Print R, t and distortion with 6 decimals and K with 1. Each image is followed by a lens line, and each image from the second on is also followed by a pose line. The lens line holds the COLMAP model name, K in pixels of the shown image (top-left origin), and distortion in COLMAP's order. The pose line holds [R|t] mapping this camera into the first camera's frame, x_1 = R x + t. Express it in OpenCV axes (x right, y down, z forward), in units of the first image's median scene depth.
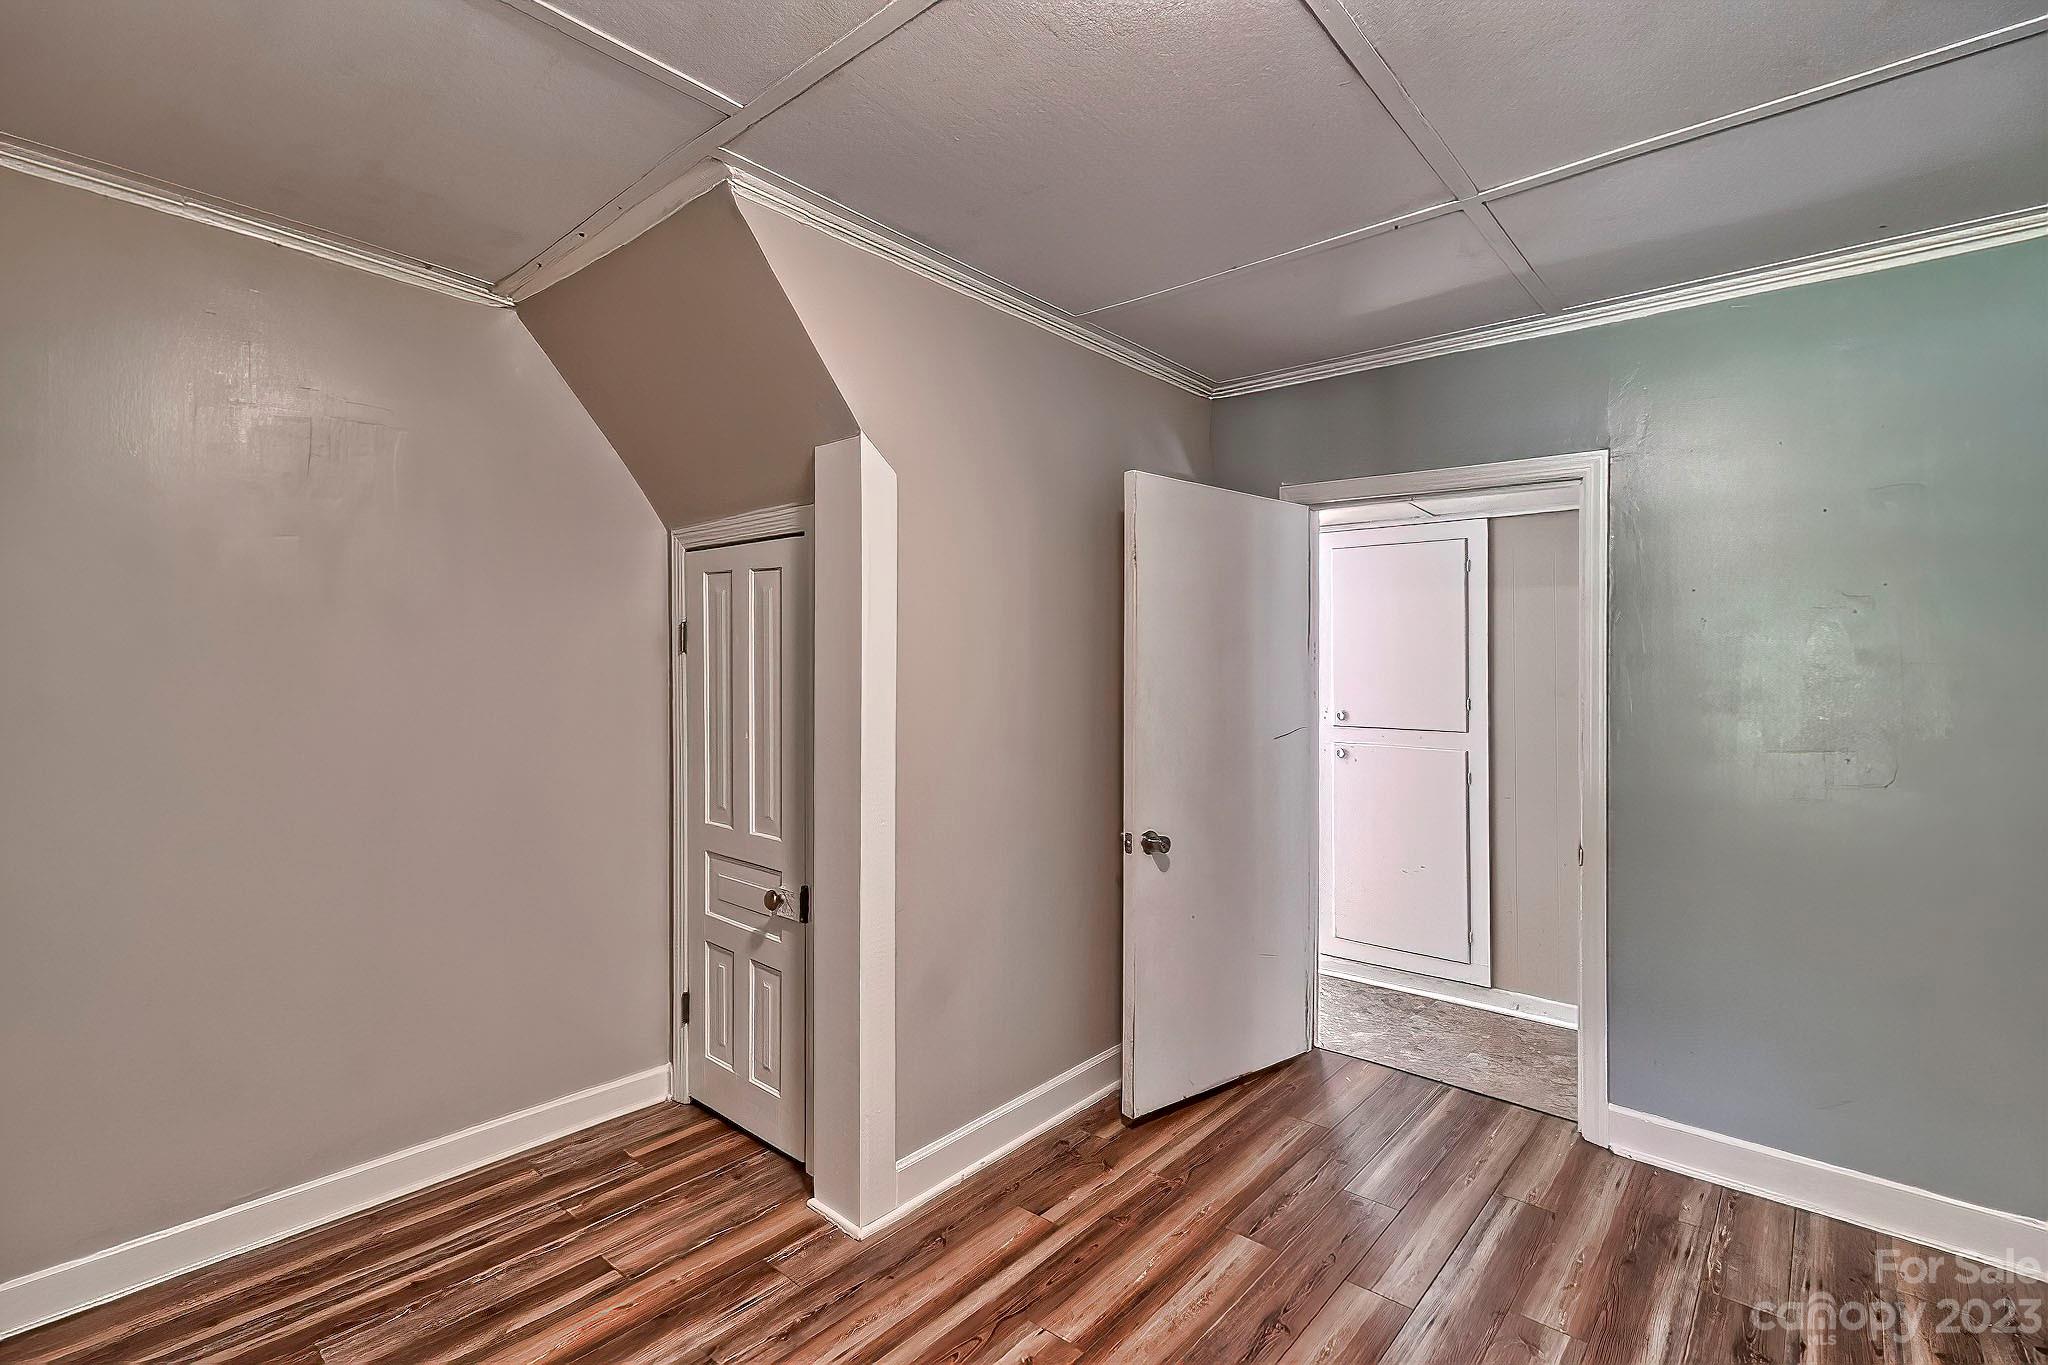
lens RADIAL K [[935.6, 0, 1024.1], [0, 935.6, 684.6], [0, 0, 1]] dist [0.004547, 0.000475]
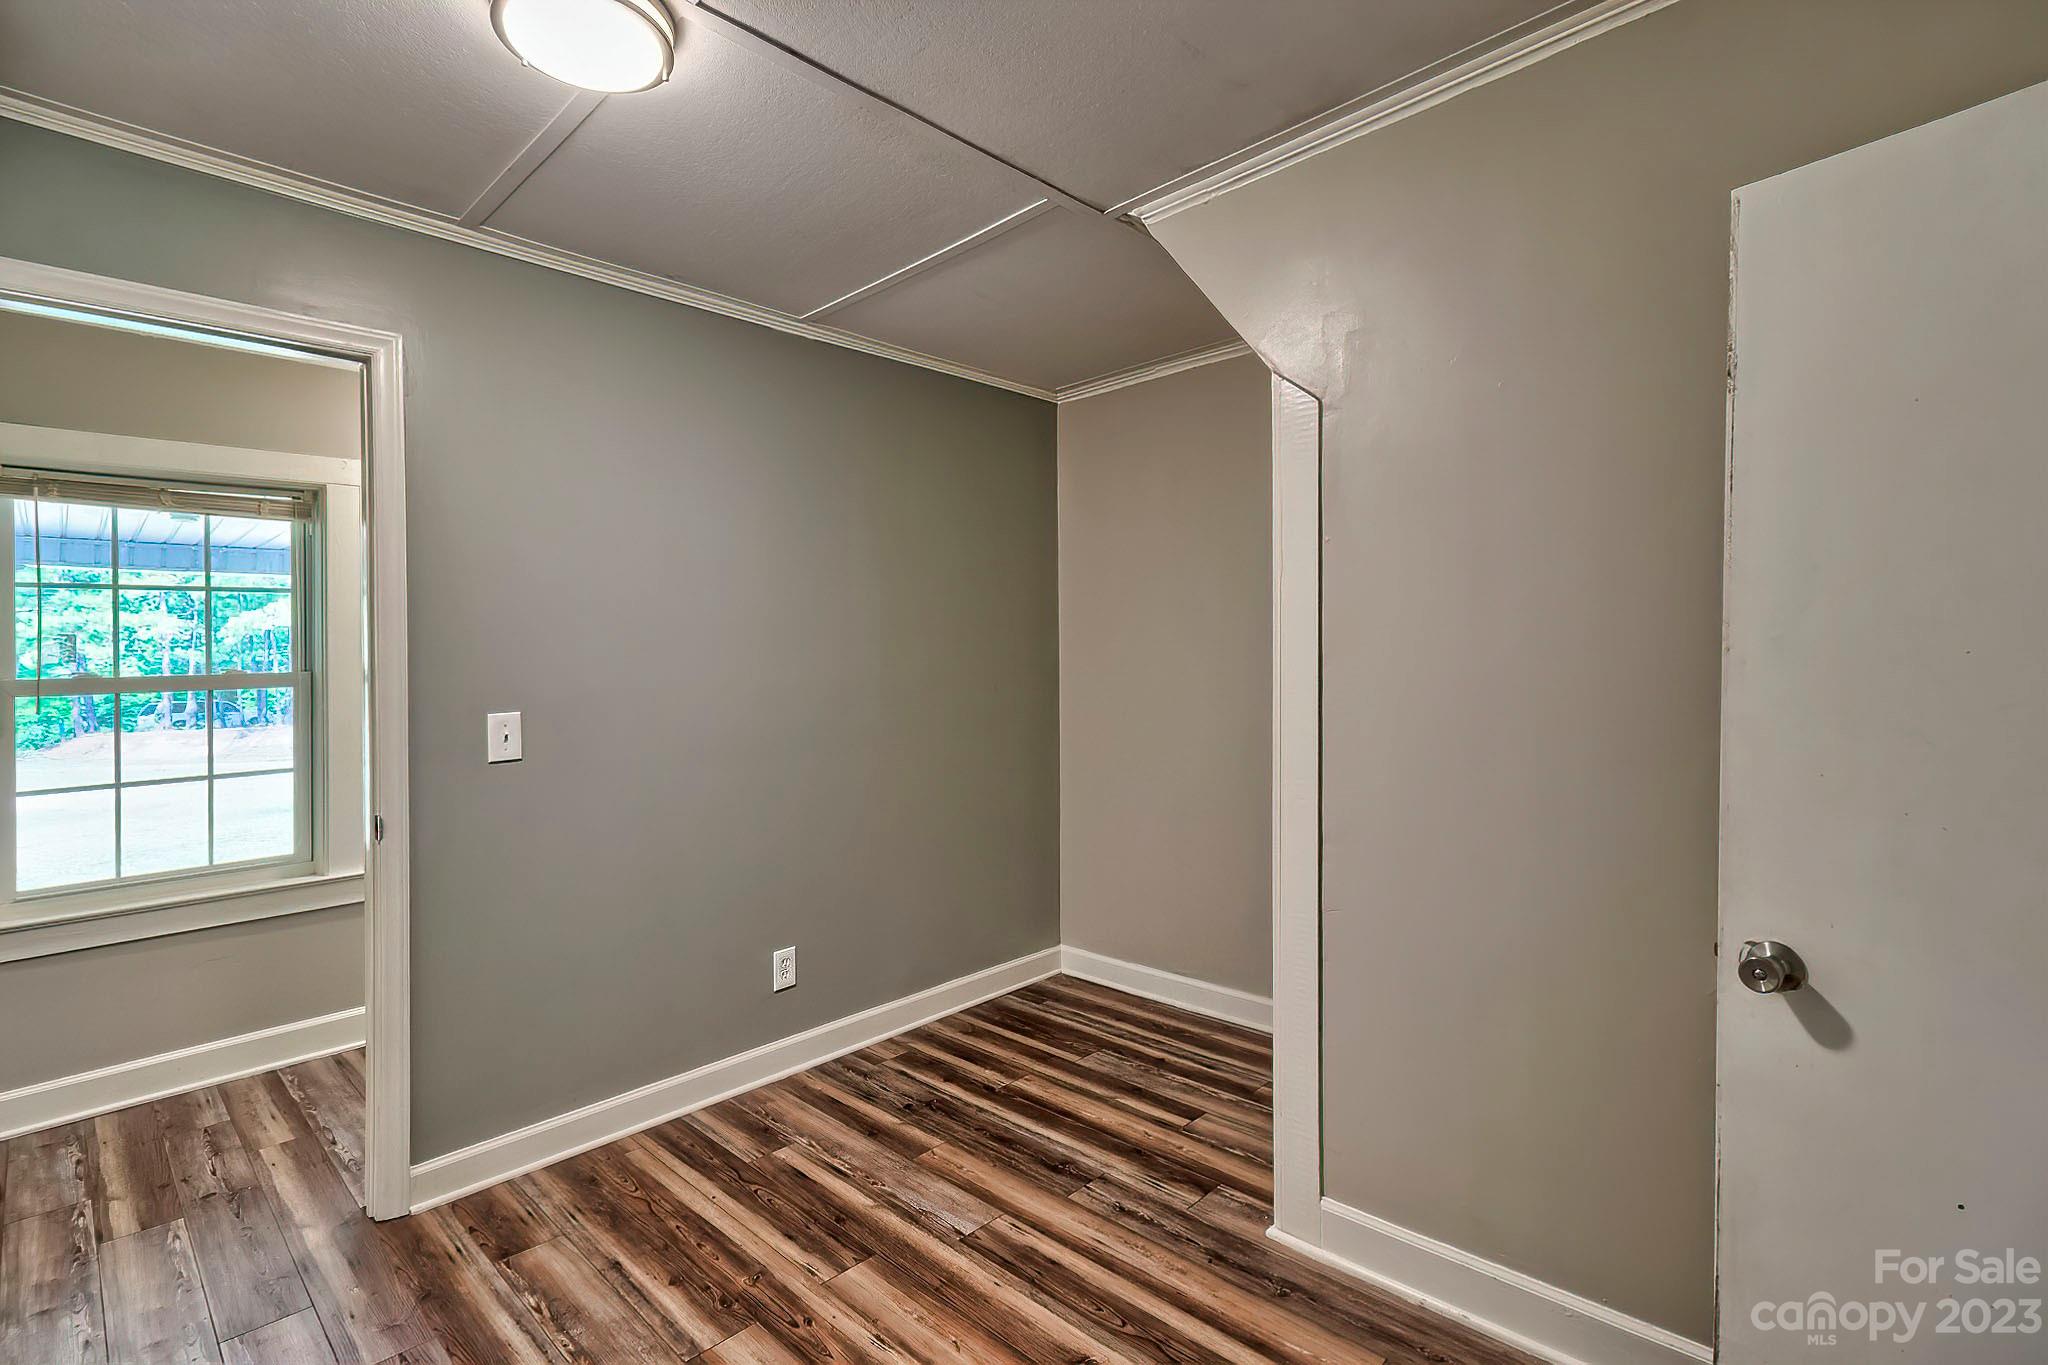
lens RADIAL K [[935.6, 0, 1031.2], [0, 935.6, 675.8], [0, 0, 1]] dist [0.004547, 0.000475]
pose [[-0.040437, 0.010497, -0.999127, 0.806107], [0.006259, 0.999928, 0.010253, 0.018692], [0.999162, -0.005839, -0.040500, 0.840929]]
